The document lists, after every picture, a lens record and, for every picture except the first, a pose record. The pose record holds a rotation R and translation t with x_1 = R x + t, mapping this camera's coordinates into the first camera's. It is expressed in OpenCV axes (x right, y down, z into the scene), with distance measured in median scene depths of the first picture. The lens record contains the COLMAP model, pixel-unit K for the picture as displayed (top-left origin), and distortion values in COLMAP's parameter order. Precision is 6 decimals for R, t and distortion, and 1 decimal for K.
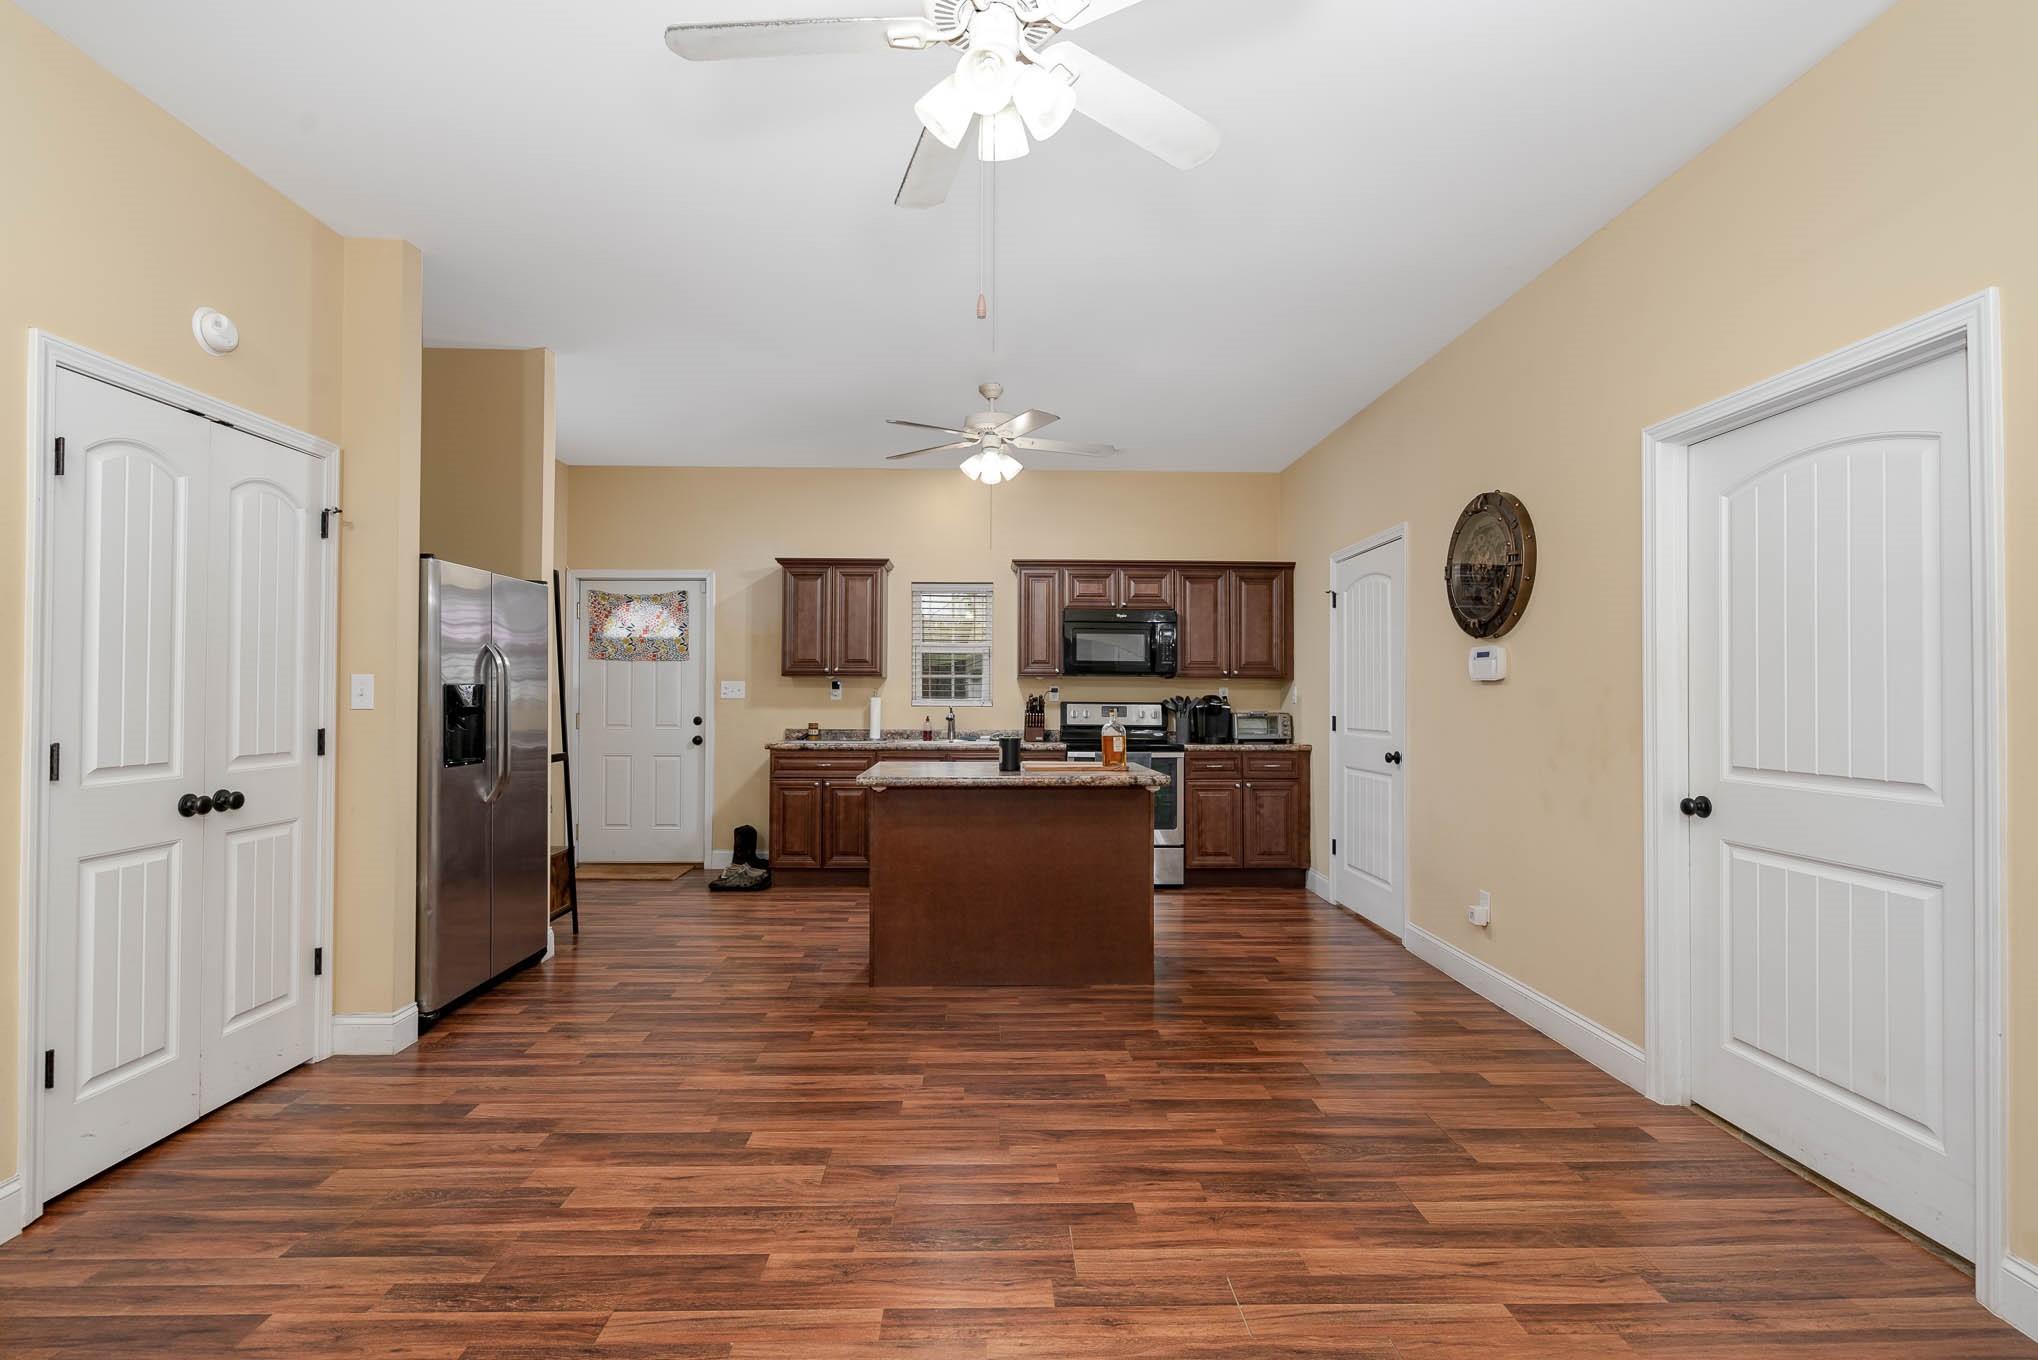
lens RADIAL K [[932.9, 0, 1008.9], [0, 932.9, 685.4], [0, 0, 1]] dist [-0.000074, 0.000725]
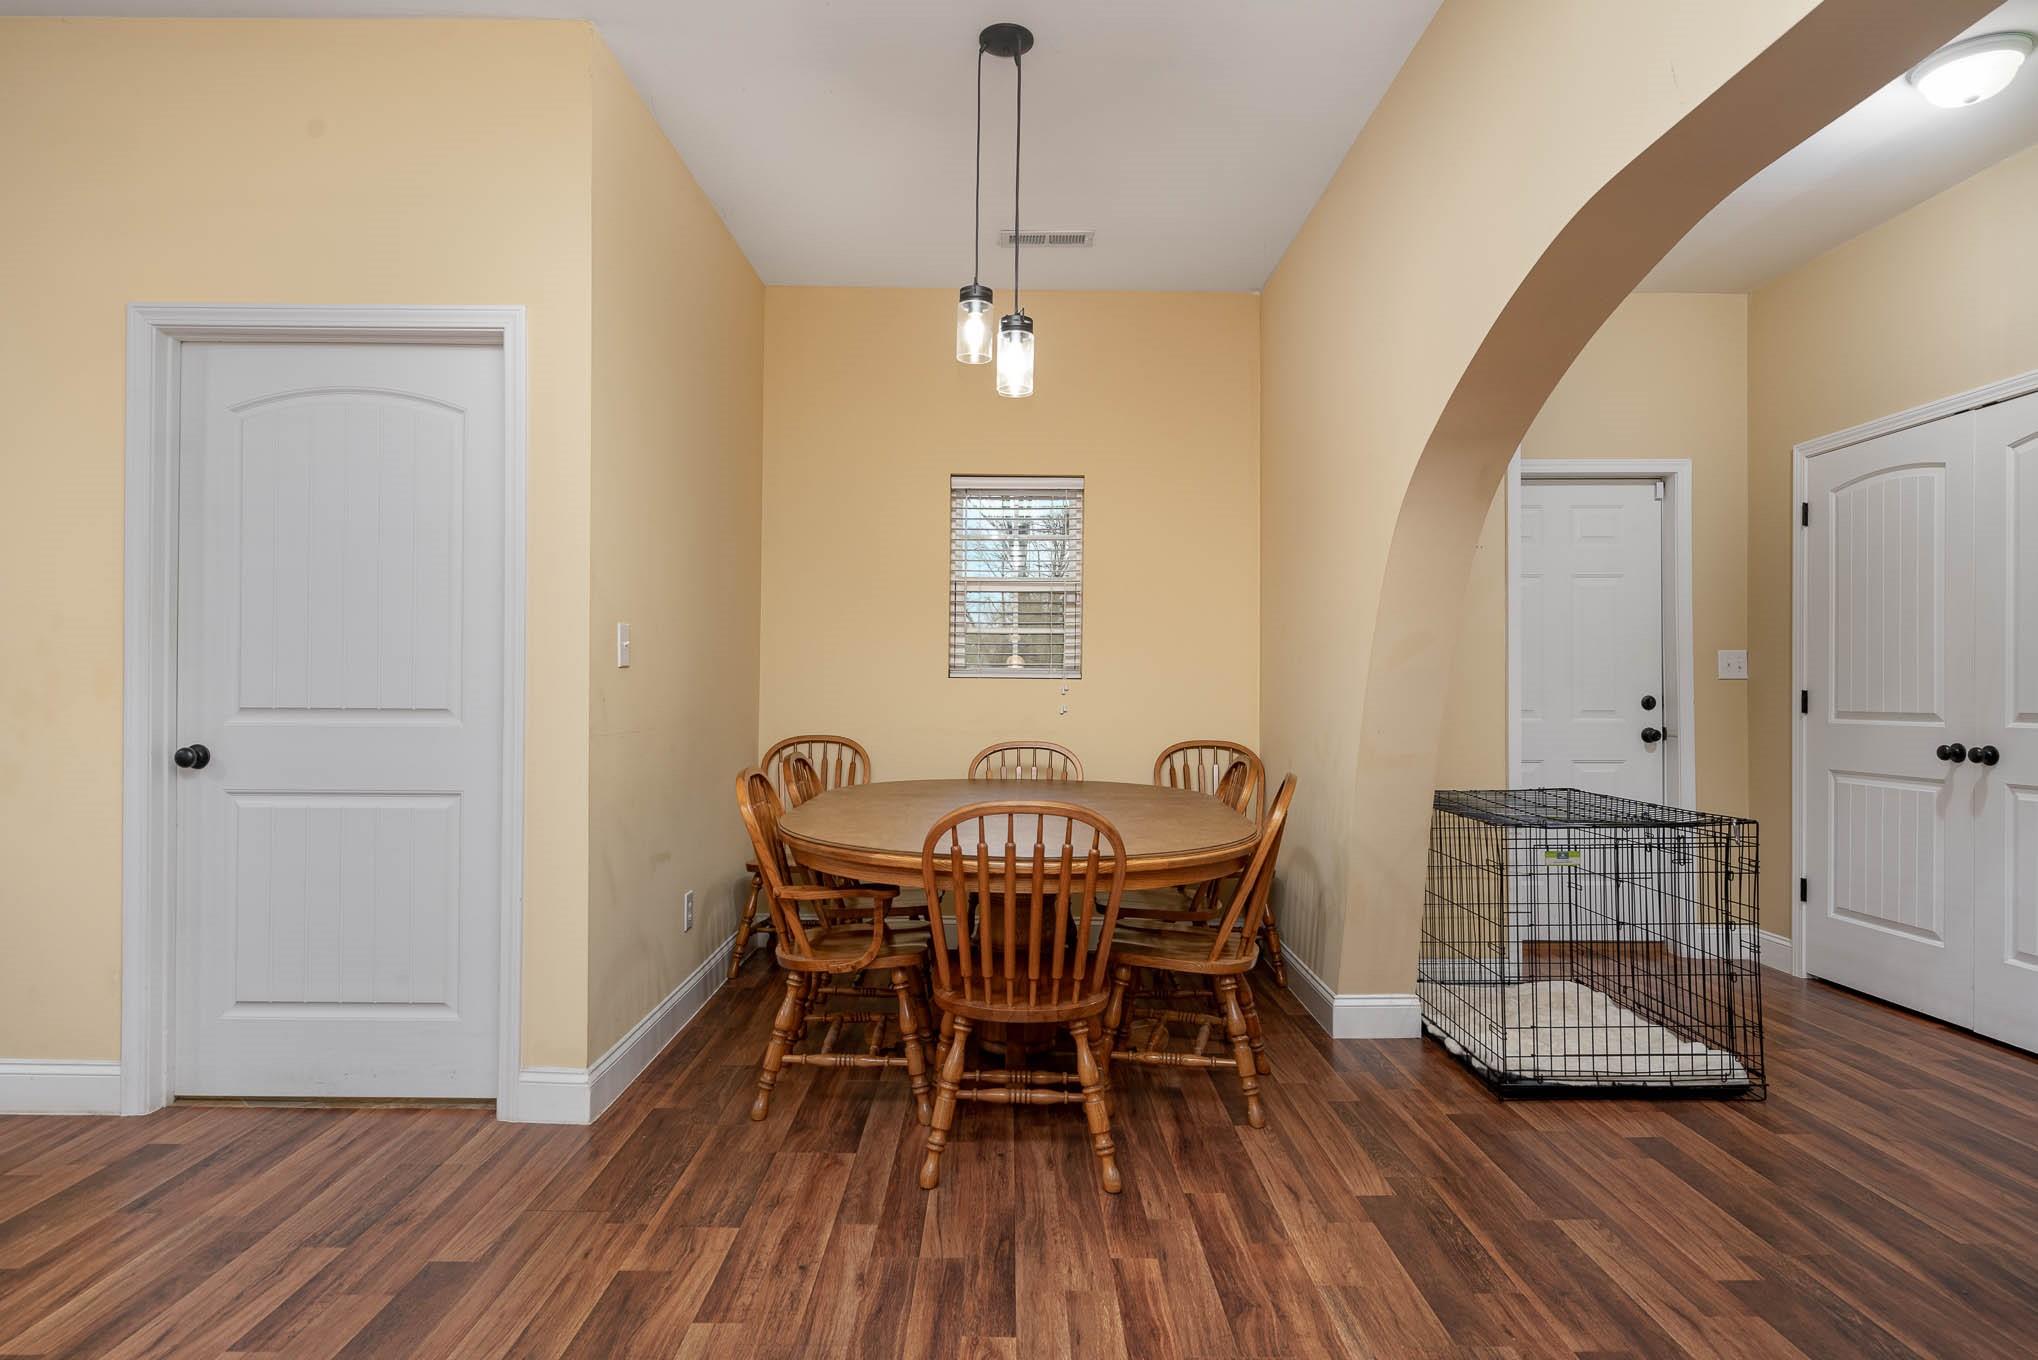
lens RADIAL K [[1122.1, 0, 1011.4], [0, 1122.1, 678.4], [0, 0, 1]] dist [0.001127, 0.000471]
pose [[0.022742, -0.000991, 0.999741, -0.179363], [-0.017182, 0.999851, 0.001382, 0.024607], [-0.999594, -0.017209, 0.022722, 0.122408]]
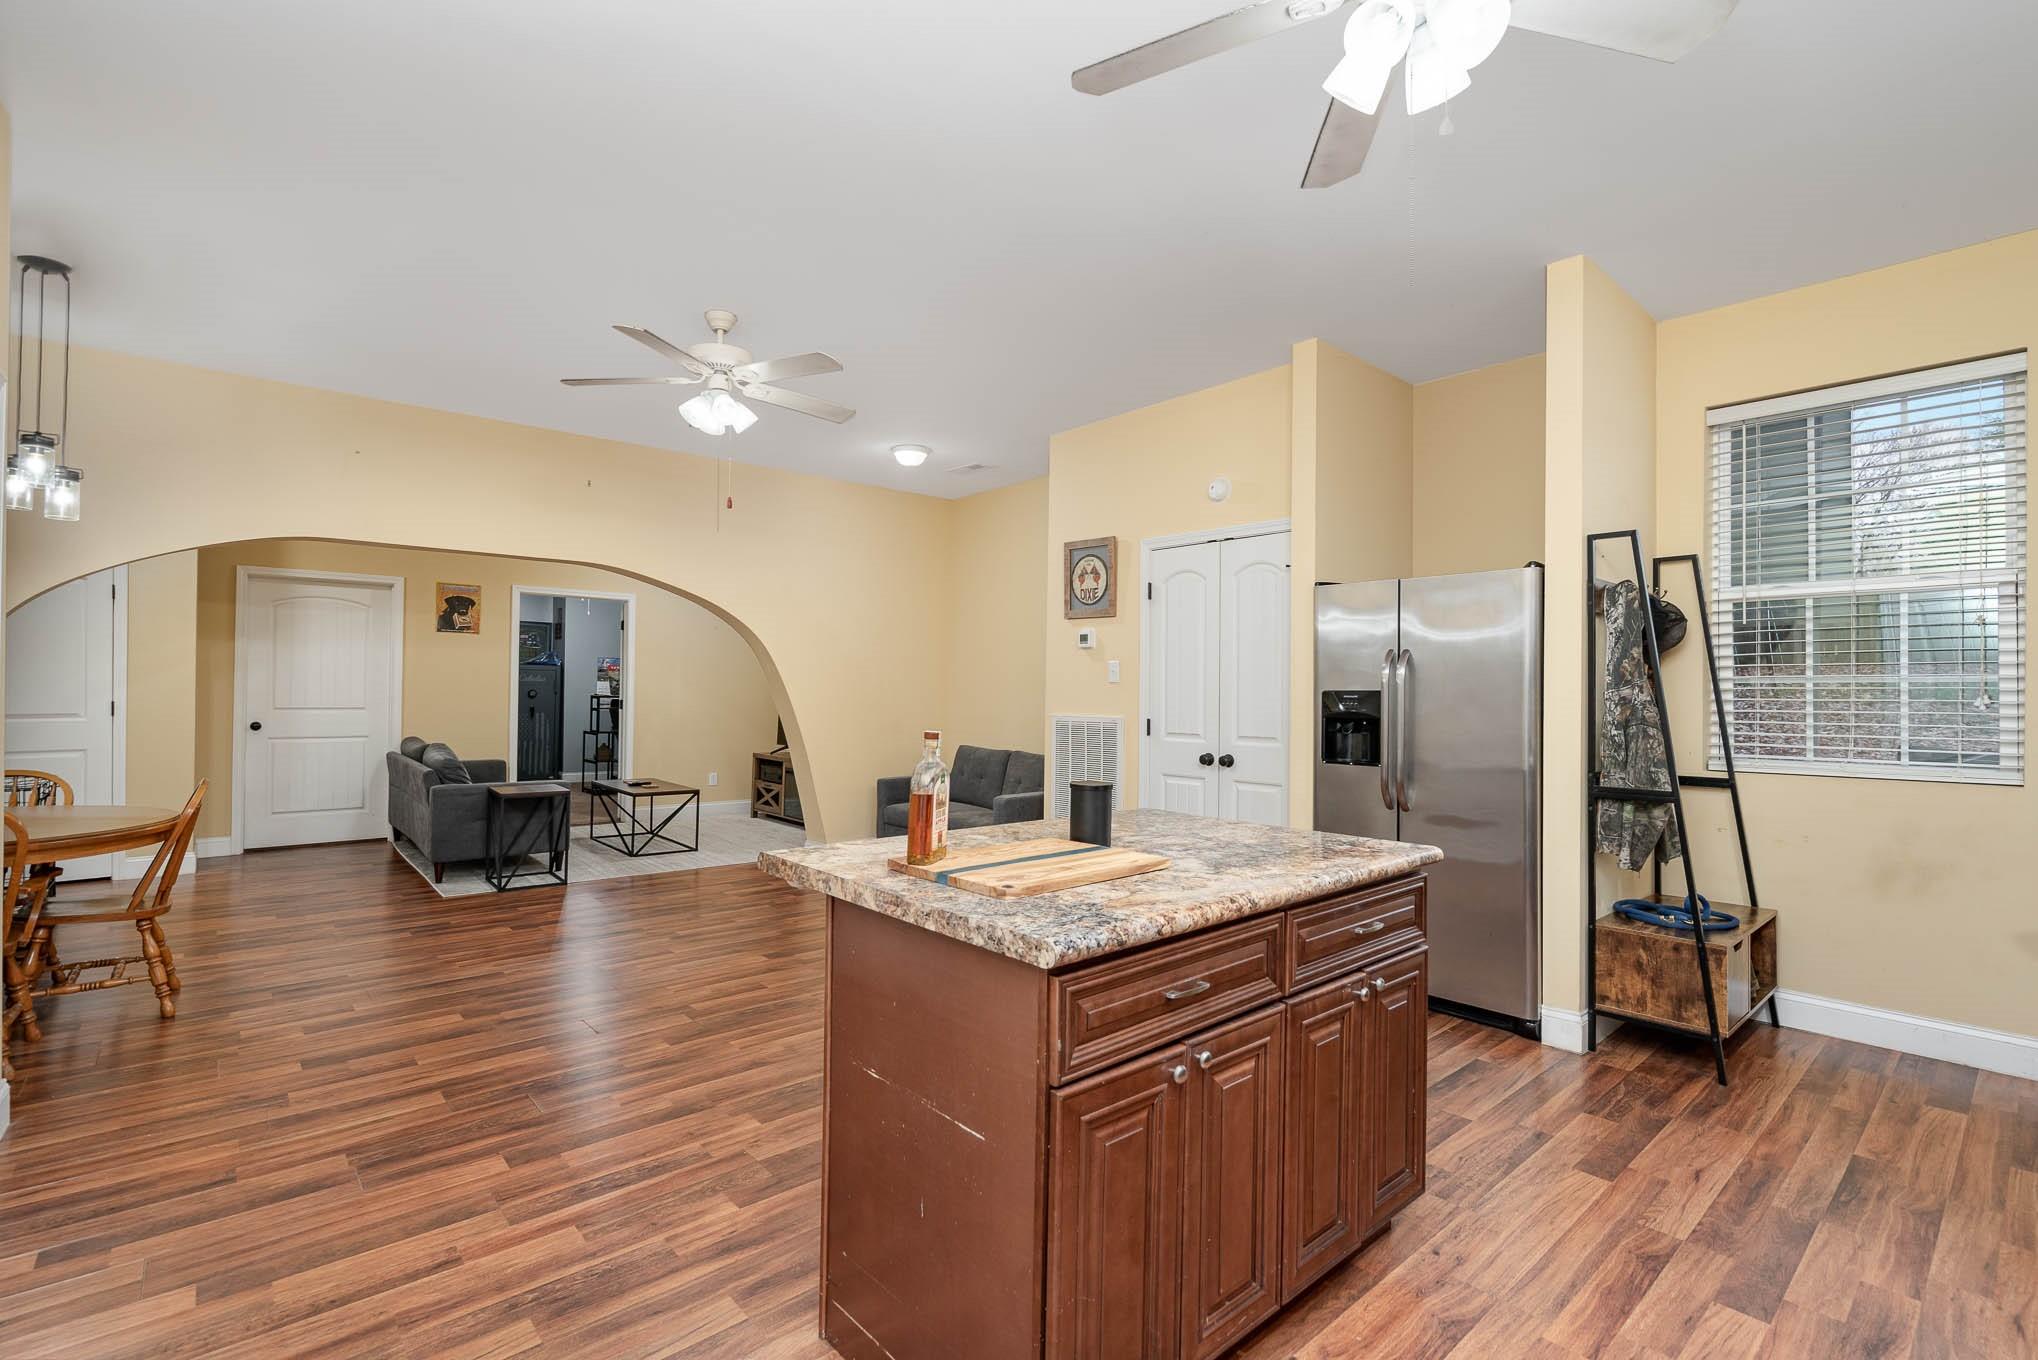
lens RADIAL K [[927.9, 0, 1004.1], [0, 927.9, 679.8], [0, 0, 1]] dist [-0.001173, 0.000333]
pose [[-0.772245, -0.019734, -0.635019, 0.318596], [-0.007653, 0.999734, -0.021760, 0.008899], [0.635279, -0.011945, -0.772190, 1.184524]]
